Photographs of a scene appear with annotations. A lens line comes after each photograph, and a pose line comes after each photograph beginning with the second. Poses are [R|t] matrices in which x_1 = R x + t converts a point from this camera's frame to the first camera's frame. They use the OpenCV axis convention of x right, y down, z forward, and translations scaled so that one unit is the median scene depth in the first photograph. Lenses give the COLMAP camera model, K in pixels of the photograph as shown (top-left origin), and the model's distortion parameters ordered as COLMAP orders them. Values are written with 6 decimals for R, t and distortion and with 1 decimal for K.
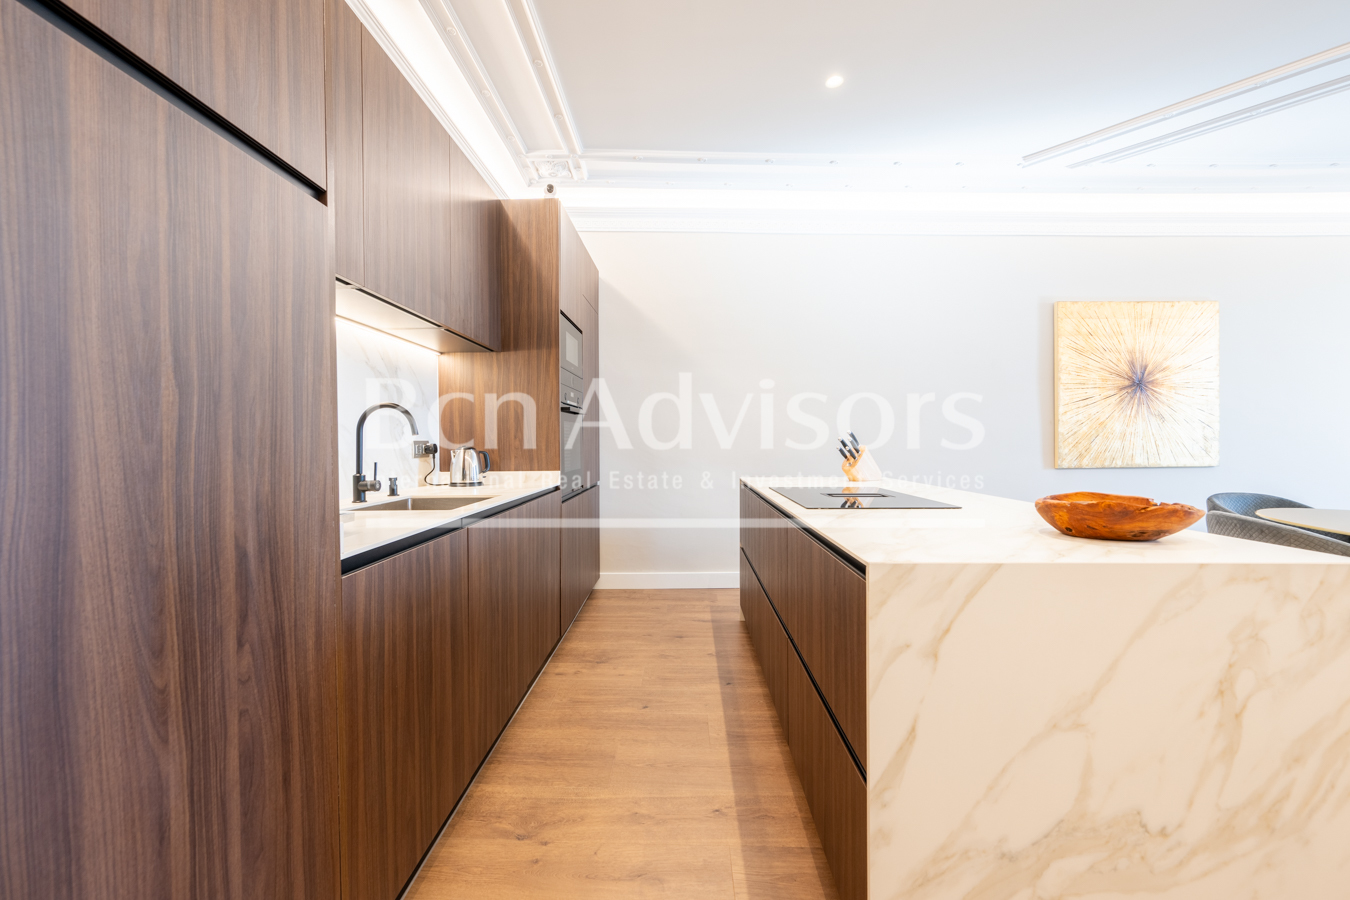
lens RADIAL K [[539.7, 0, 665.7], [0, 539.7, 447.8], [0, 0, 1]] dist [-0.002208, 0.000927]
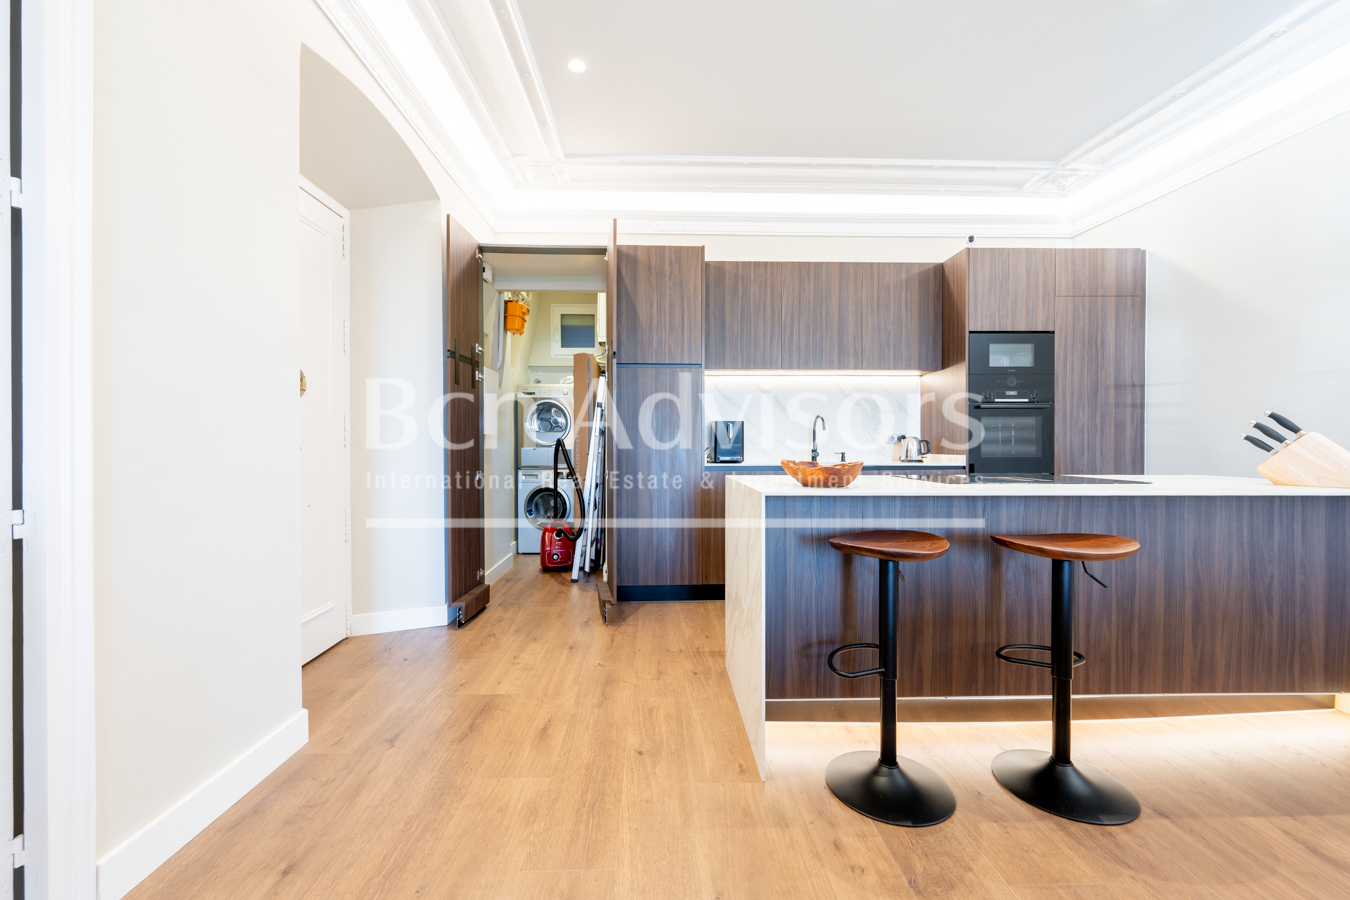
lens RADIAL K [[539.7, 0, 669.0], [0, 539.7, 449.9], [0, 0, 1]] dist [-0.002208, 0.000927]
pose [[0.059981, 0.017393, -0.998048, 1.068895], [-0.011125, 0.999798, 0.016755, 0.016294], [0.998138, 0.010098, 0.060162, 0.202320]]
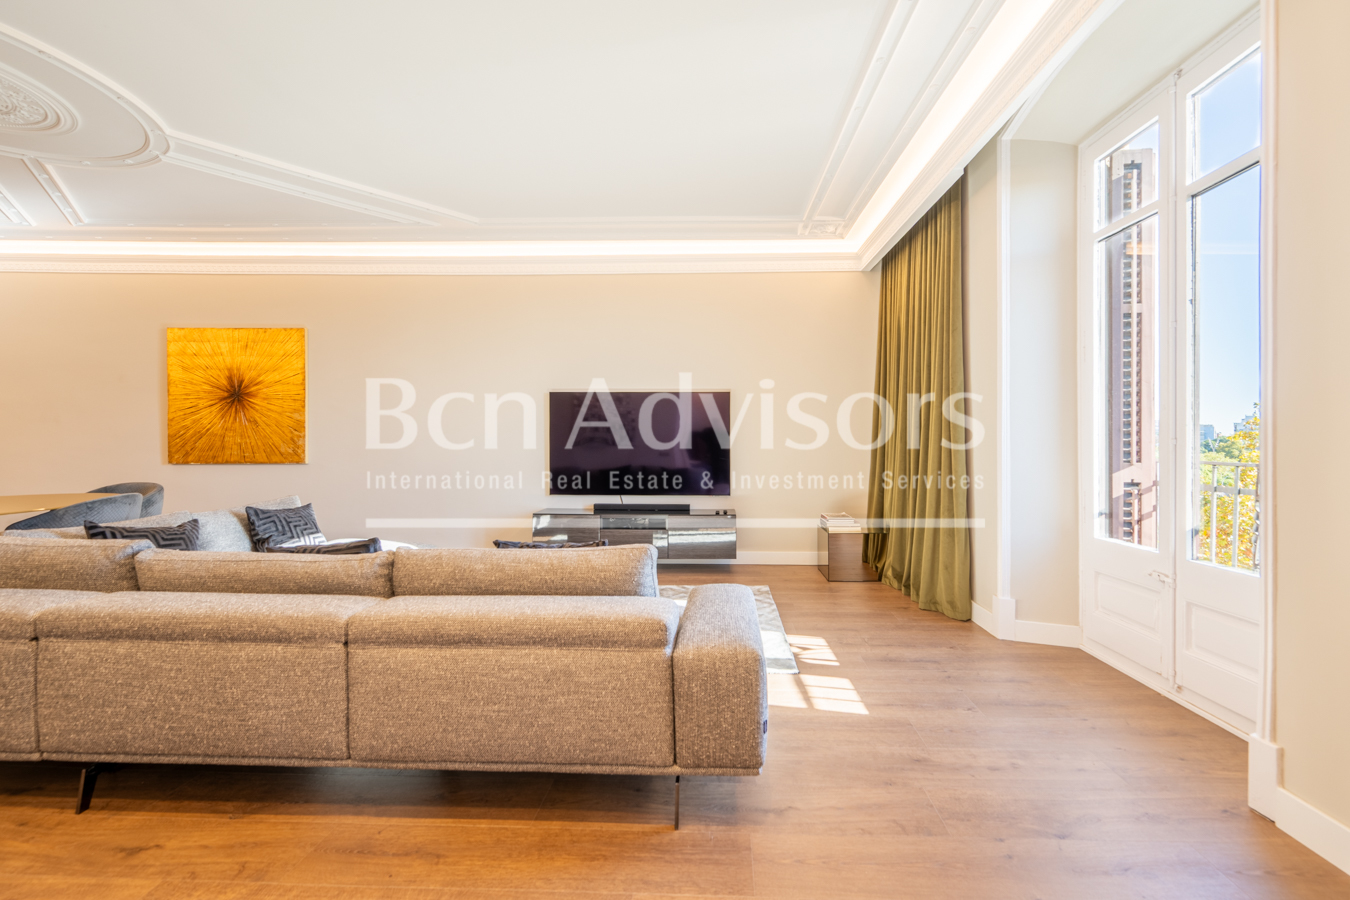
lens RADIAL K [[595.5, 0, 676.6], [0, 595.5, 445.2], [0, 0, 1]] dist [0.005411, -0.001823]
pose [[0.999861, 0.010030, -0.013340, 2.792587], [-0.010074, 0.999944, -0.003260, -0.016221], [0.013306, 0.003394, 0.999906, -0.502376]]
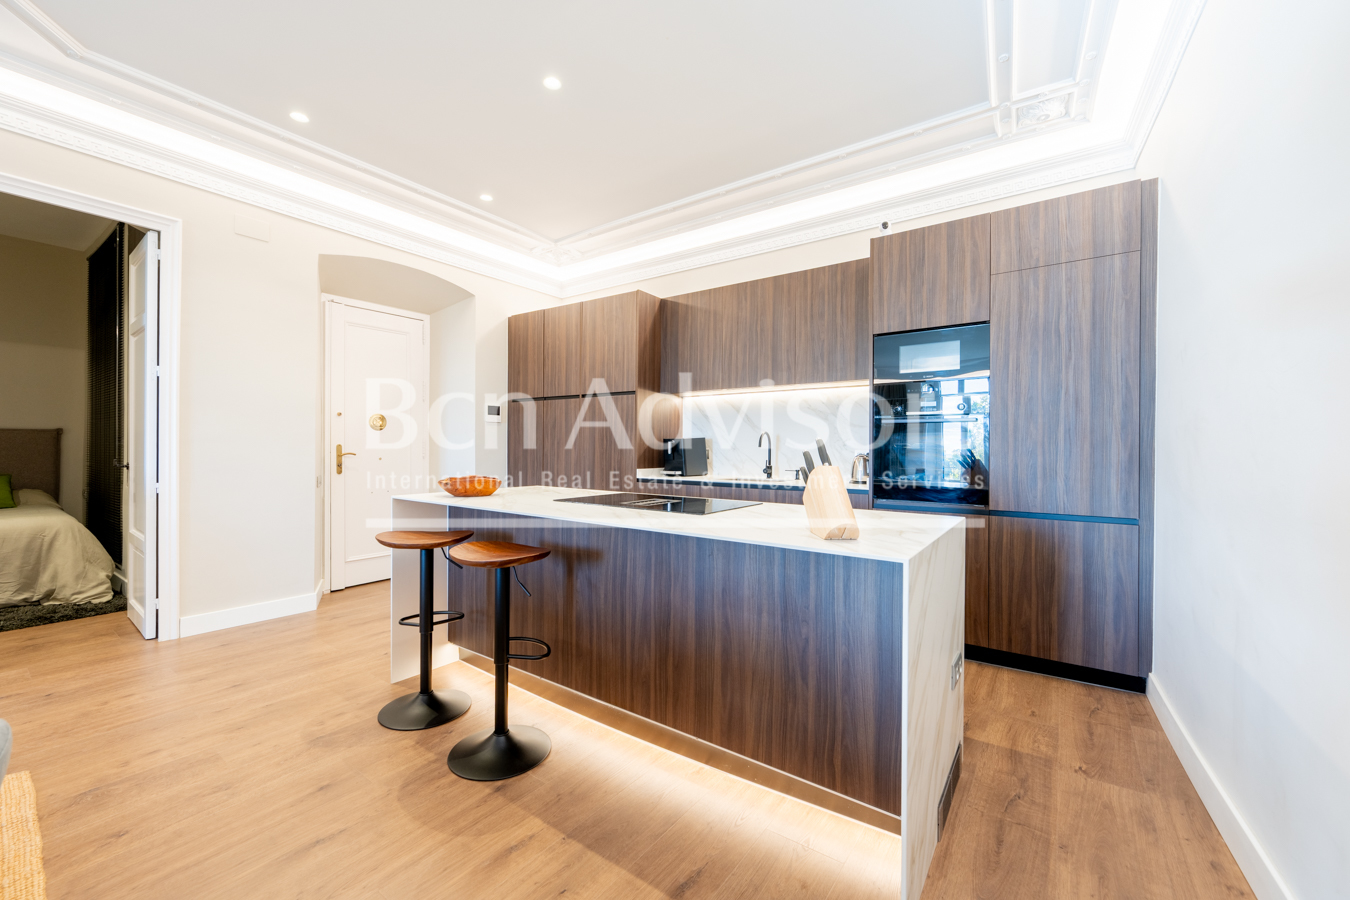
lens RADIAL K [[539.7, 0, 674.0], [0, 539.7, 448.4], [0, 0, 1]] dist [-0.002208, 0.000927]
pose [[-0.558995, 0.003529, -0.829164, 0.972295], [-0.013159, 0.999827, 0.013127, -0.028675], [0.829067, 0.018249, -0.558852, 1.290768]]
